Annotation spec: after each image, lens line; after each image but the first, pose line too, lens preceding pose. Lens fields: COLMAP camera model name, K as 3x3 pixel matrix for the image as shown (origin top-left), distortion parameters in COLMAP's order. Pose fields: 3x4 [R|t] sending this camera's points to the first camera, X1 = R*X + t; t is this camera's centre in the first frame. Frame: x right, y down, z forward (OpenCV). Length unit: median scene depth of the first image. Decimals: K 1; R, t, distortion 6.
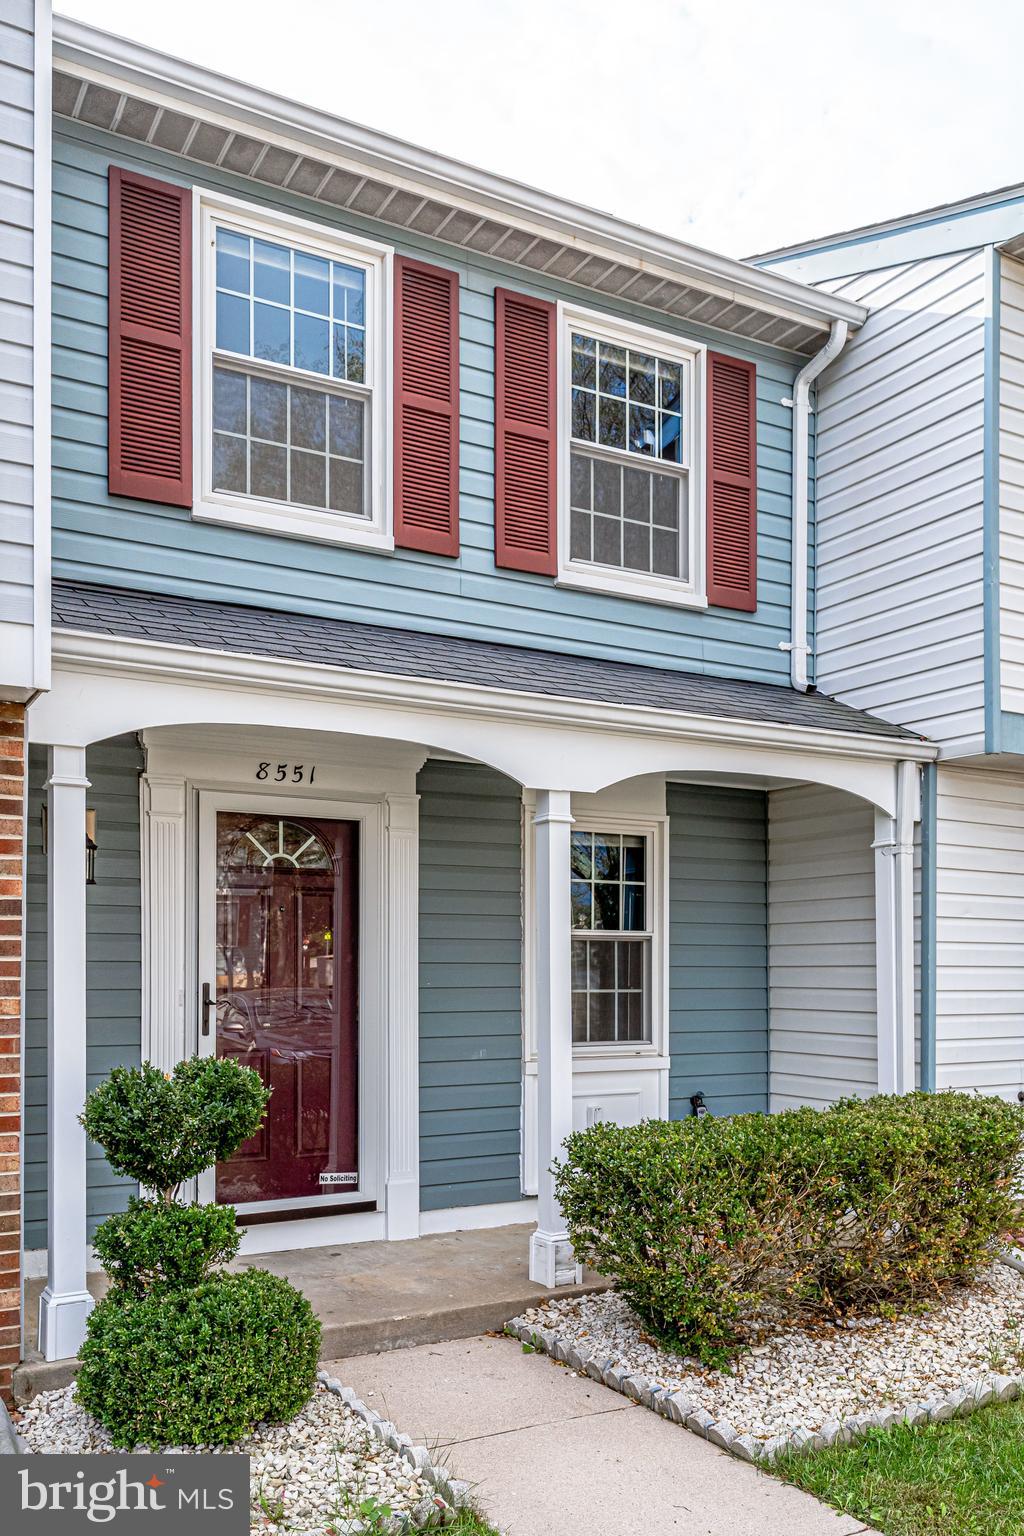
lens RADIAL K [[1175.1, 0, 519.9], [0, 1175.1, 889.6], [0, 0, 1]] dist [0.008626, -0.003885]
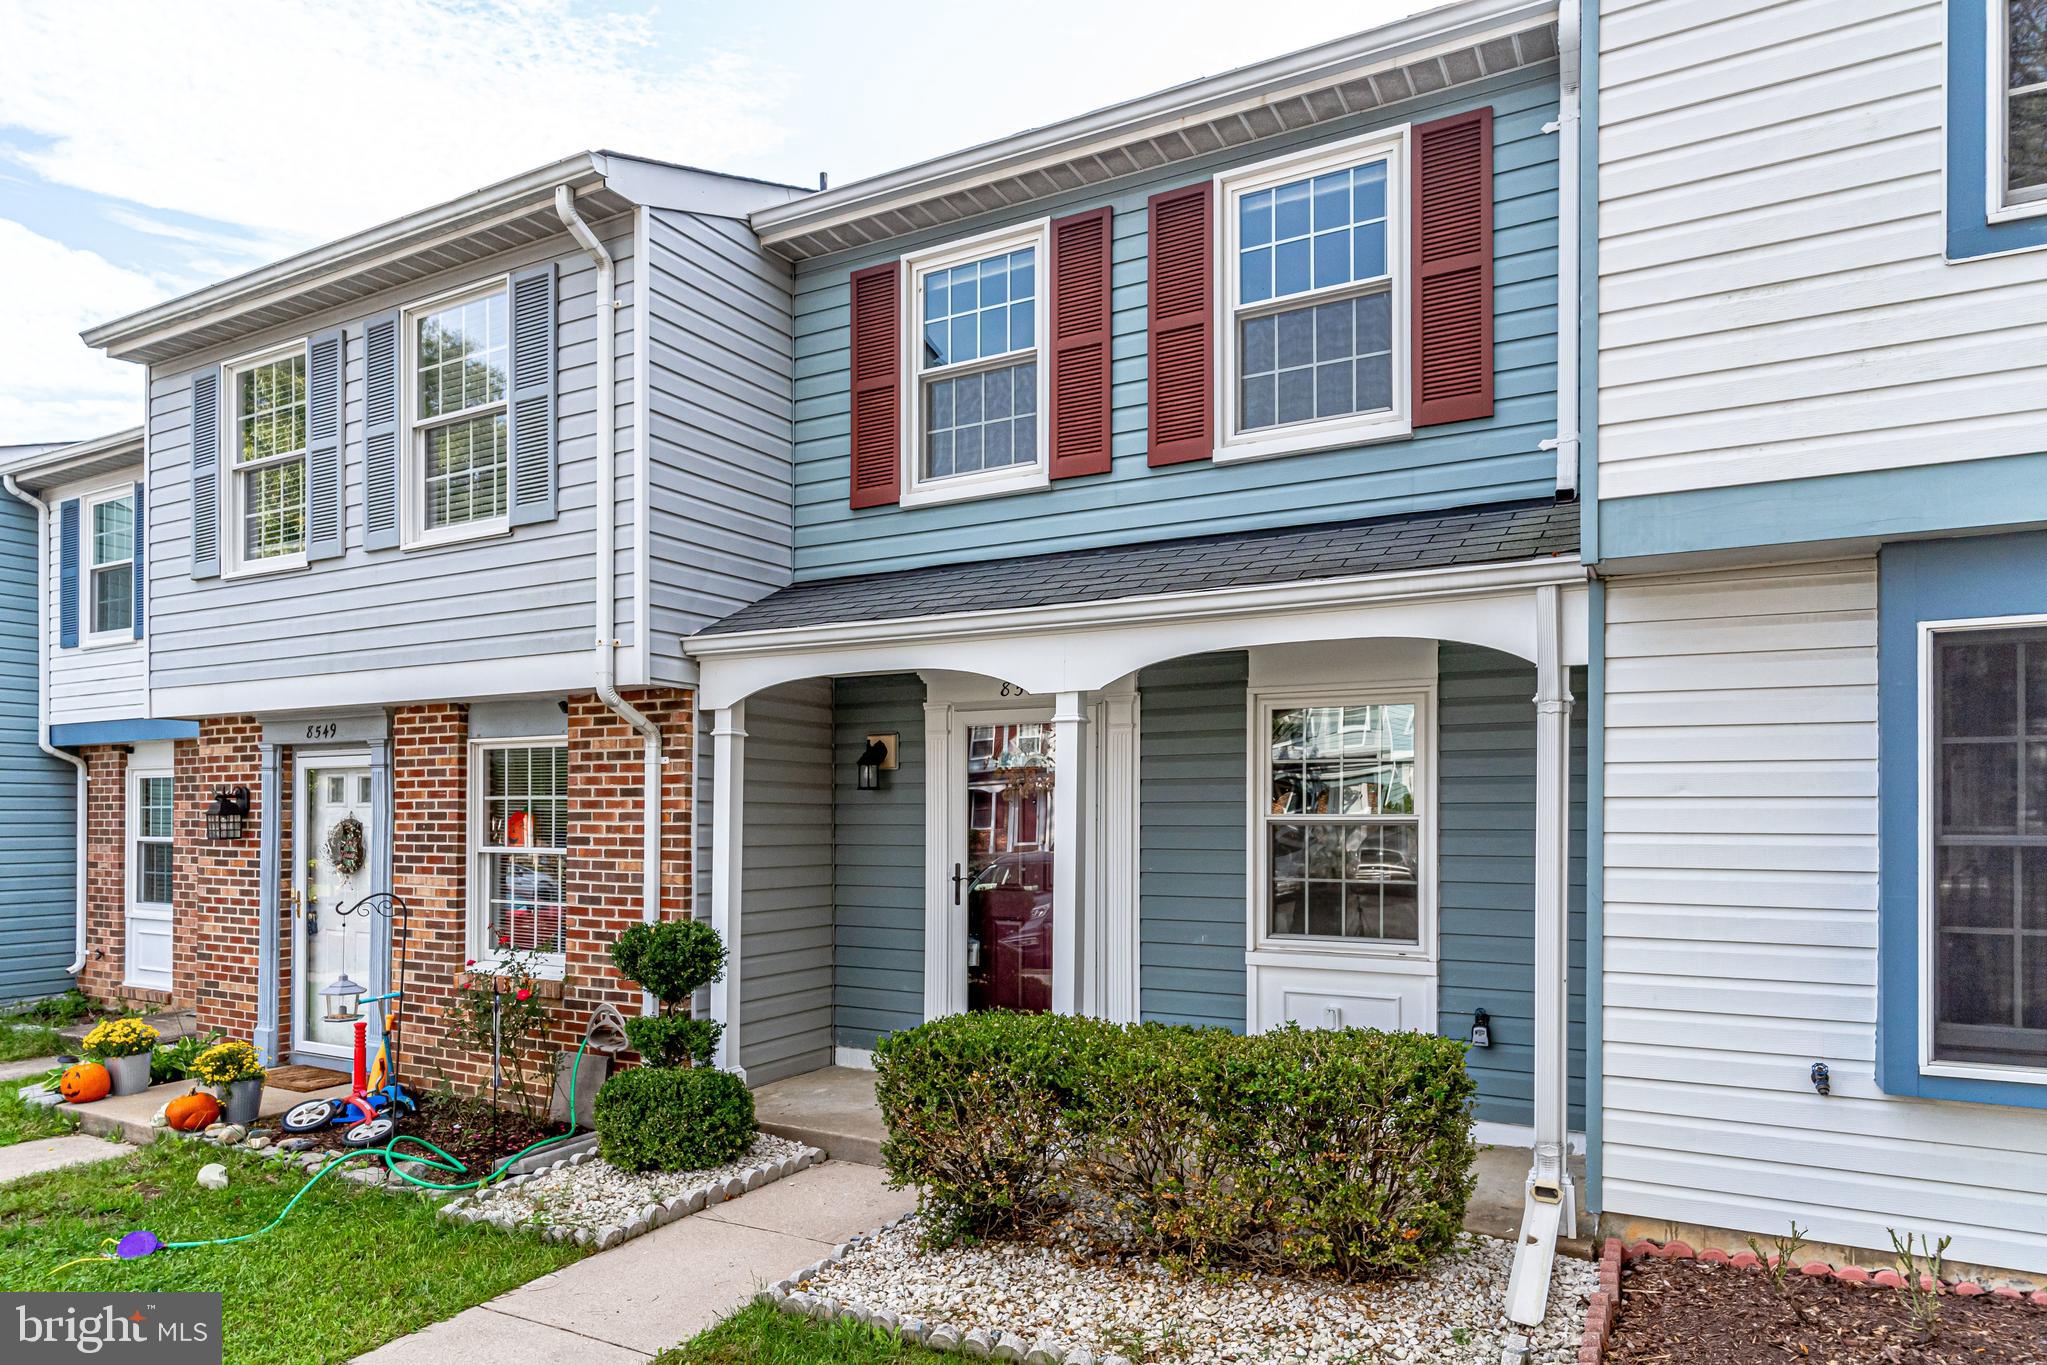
lens RADIAL K [[1196.8, 0, 1114.5], [0, 1196.8, 738.8], [0, 0, 1]] dist [0.000116, -0.000750]
pose [[0.576433, -0.053887, -0.815366, 0.837074], [0.054648, 0.998132, -0.027331, -0.009531], [0.815315, -0.028804, 0.578301, 0.371439]]
